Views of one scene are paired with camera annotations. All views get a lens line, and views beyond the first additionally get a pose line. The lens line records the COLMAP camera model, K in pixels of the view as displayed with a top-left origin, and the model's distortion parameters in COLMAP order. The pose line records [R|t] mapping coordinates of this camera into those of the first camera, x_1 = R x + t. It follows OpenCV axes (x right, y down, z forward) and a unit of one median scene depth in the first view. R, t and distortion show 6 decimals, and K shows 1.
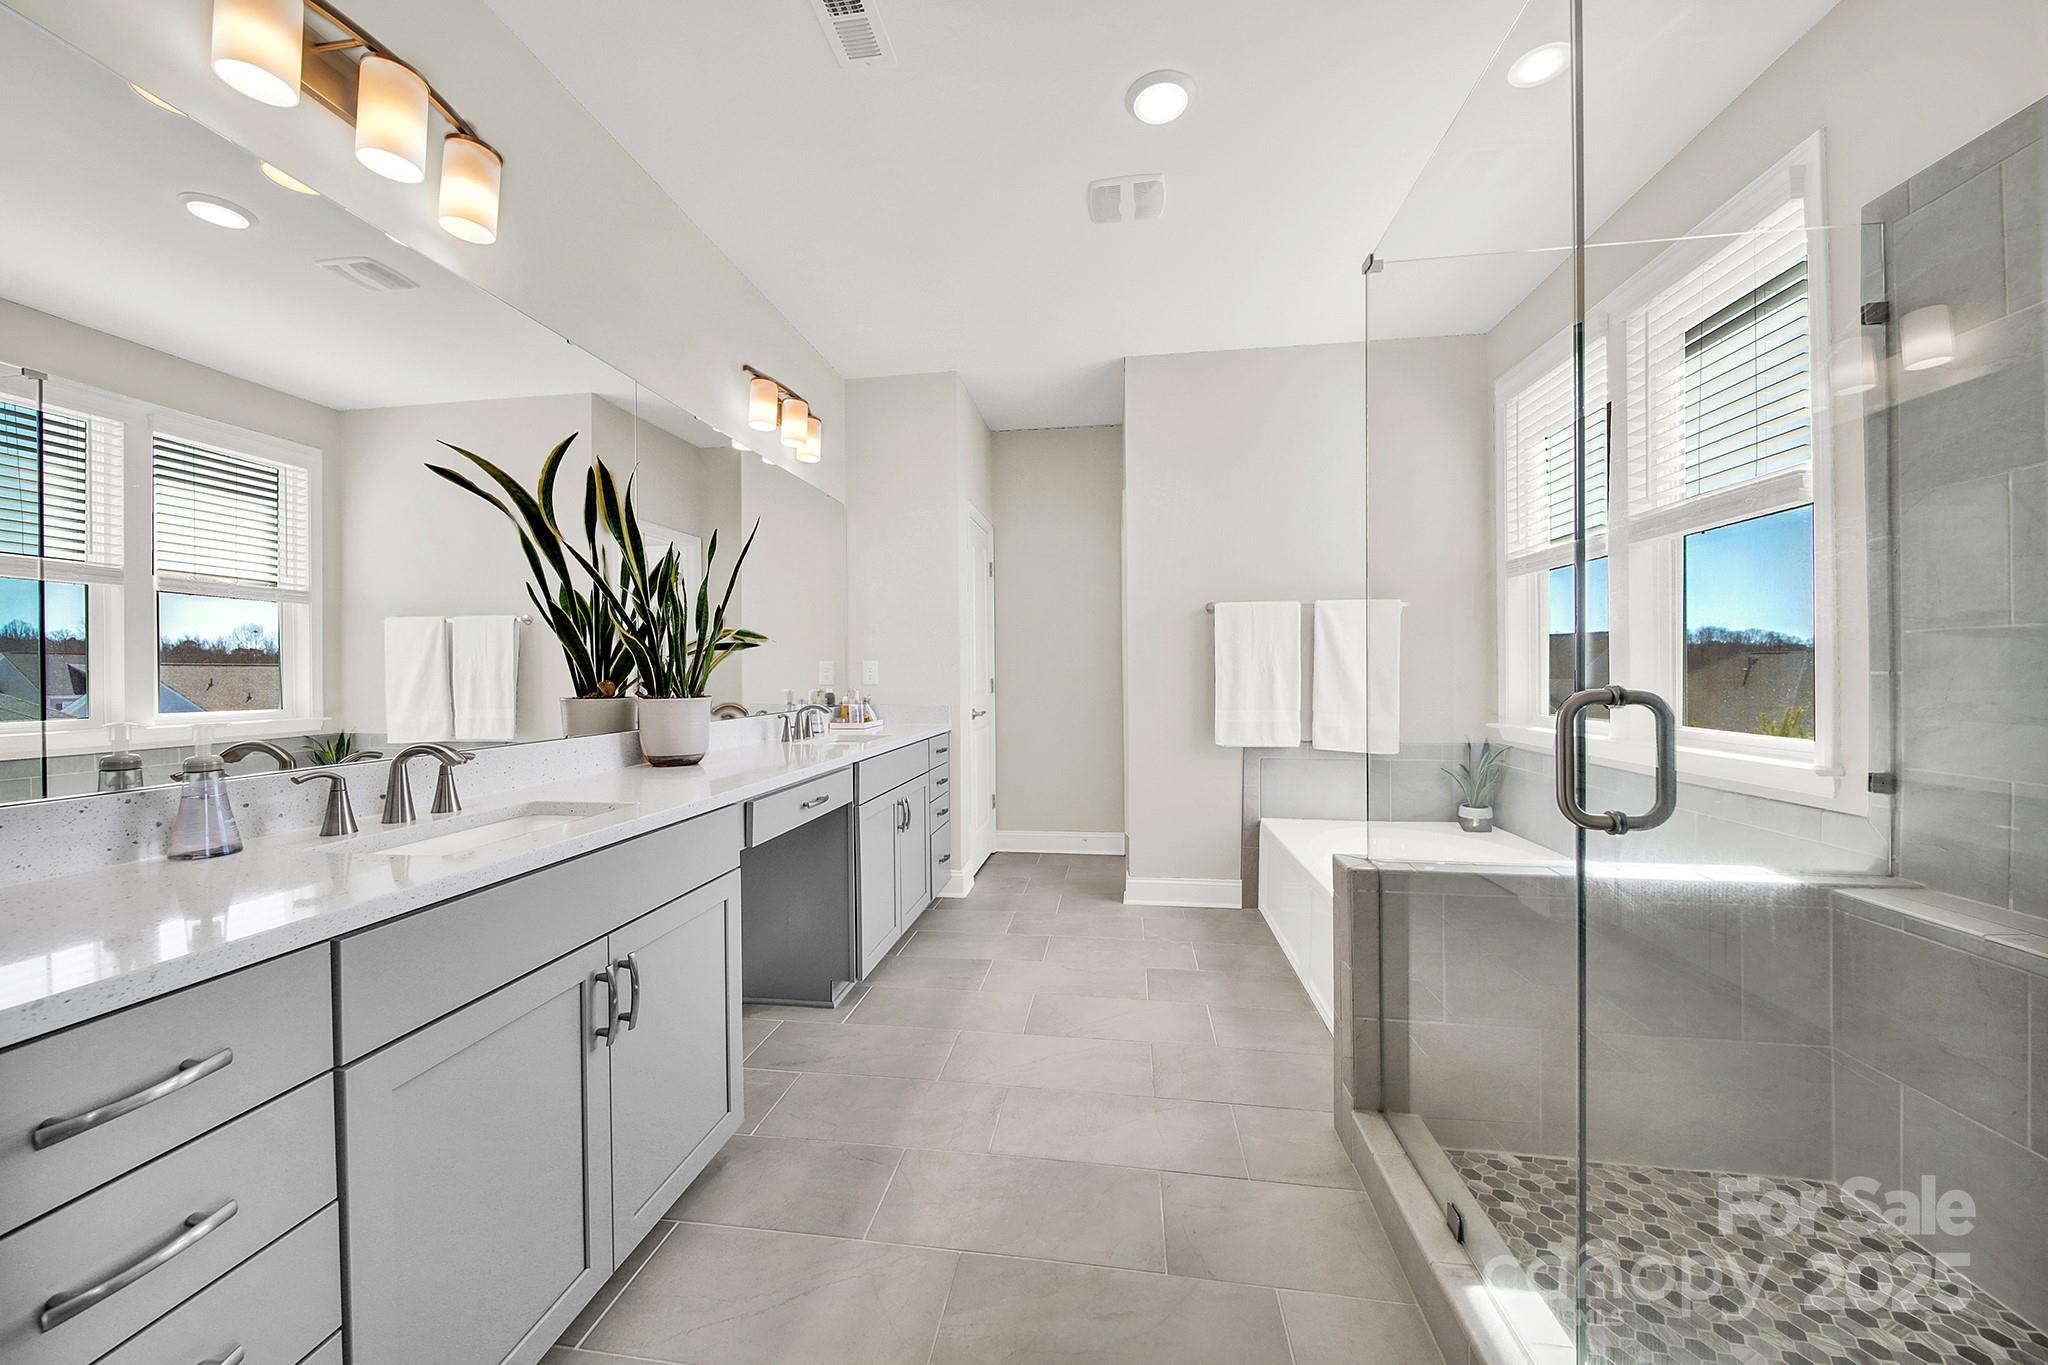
lens RADIAL K [[738.3, 0, 1024.5], [0, 738.3, 670.0], [0, 0, 1]] dist [0.001069, -0.002911]
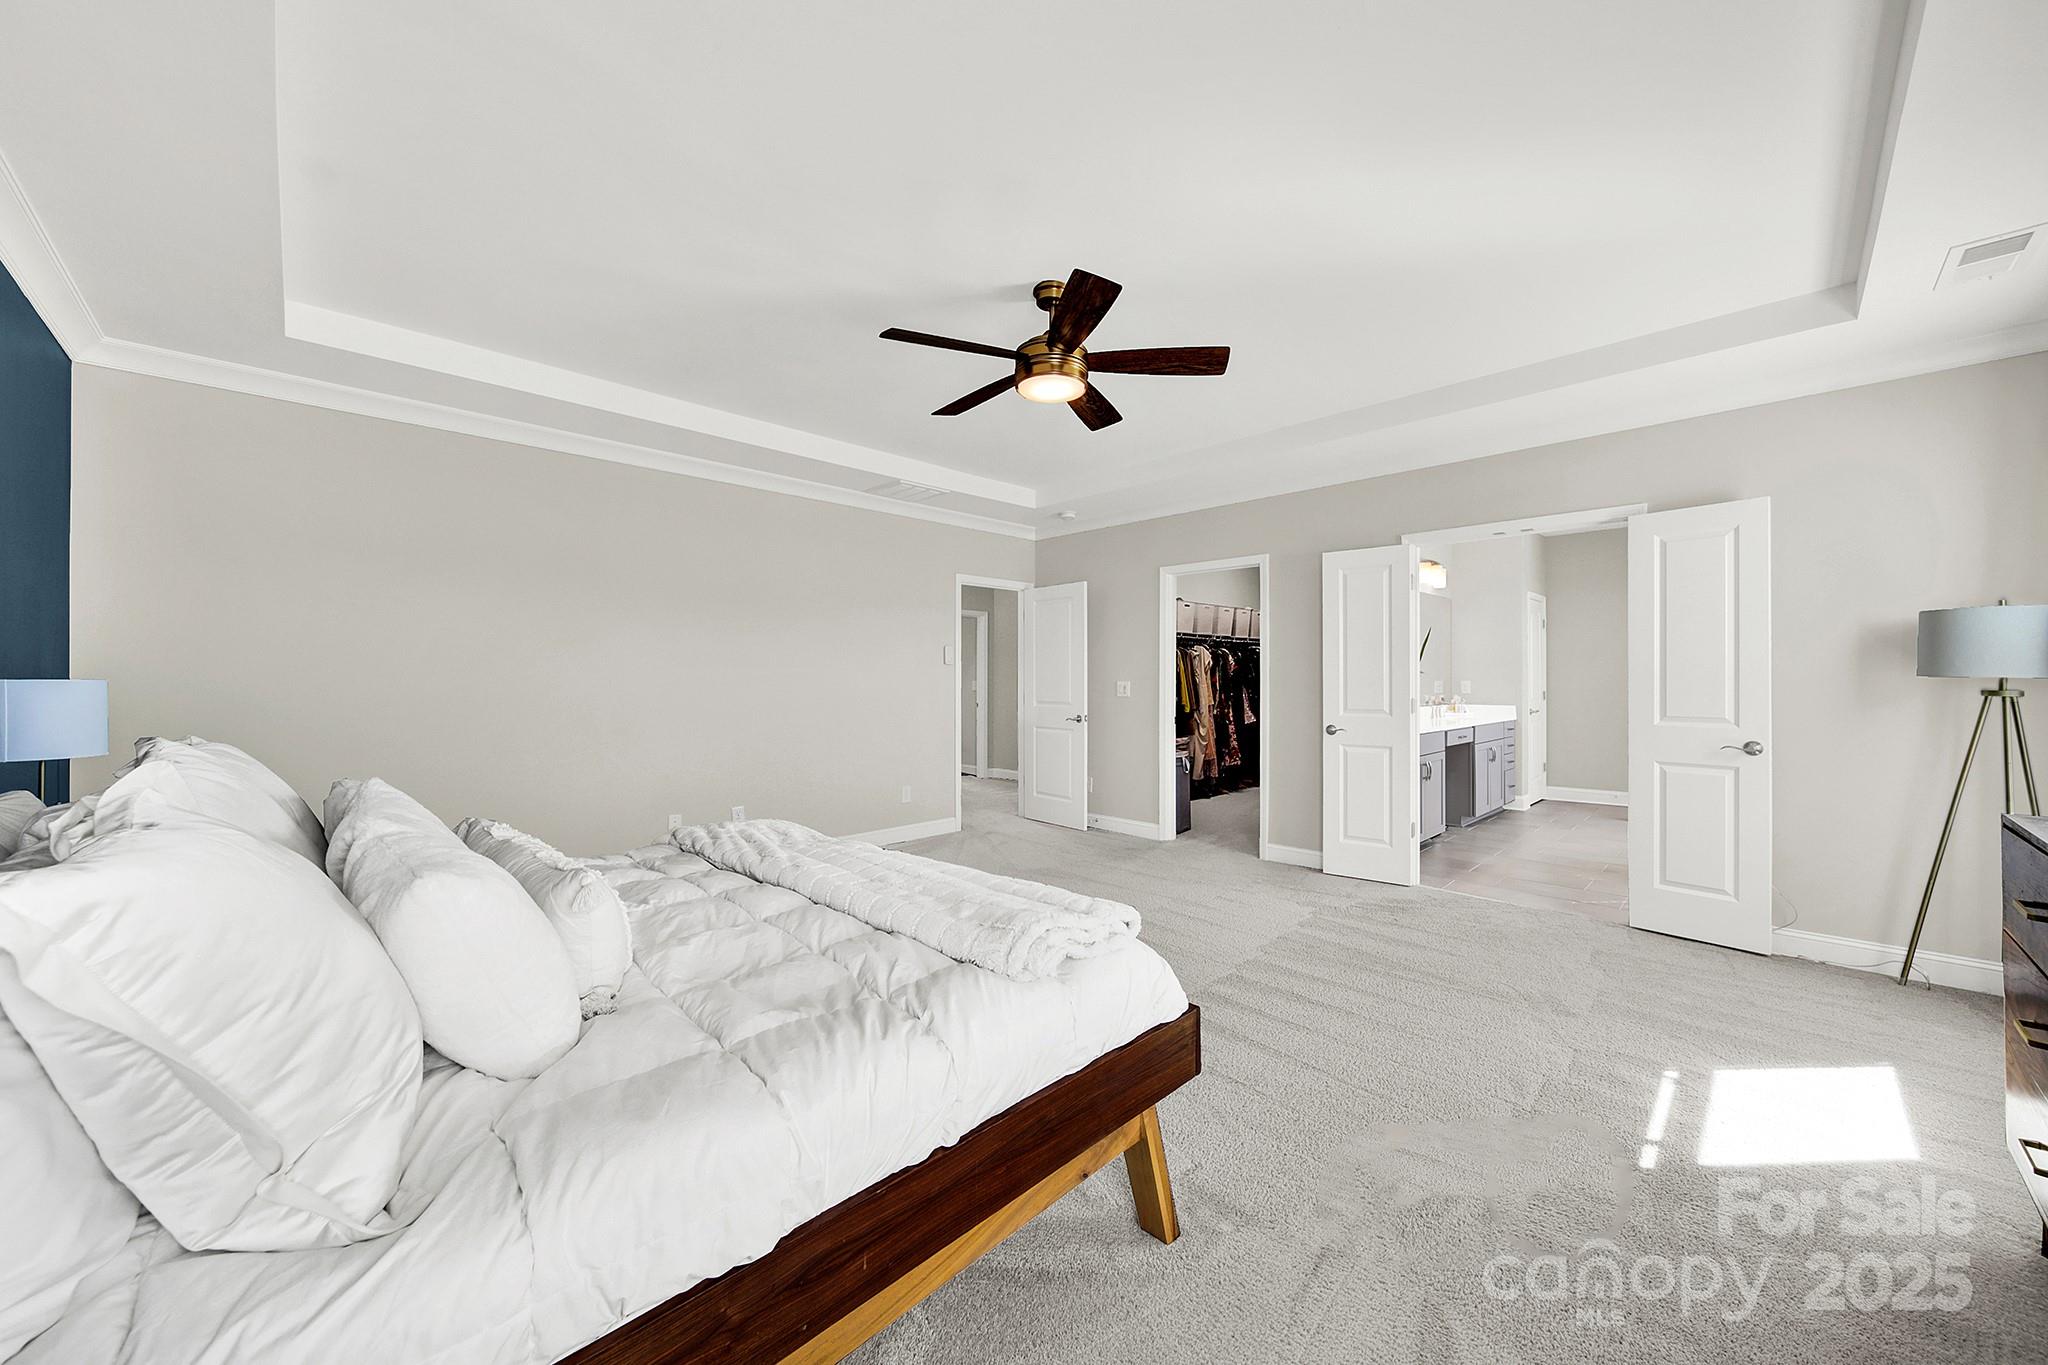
lens RADIAL K [[738.3, 0, 1024.5], [0, 738.3, 670.0], [0, 0, 1]] dist [0.001069, -0.002911]
pose [[0.790933, 0.004748, -0.611884, 0.057449], [-0.009643, 0.999942, -0.004706, -0.019380], [0.611827, 0.009622, 0.790933, -1.247060]]
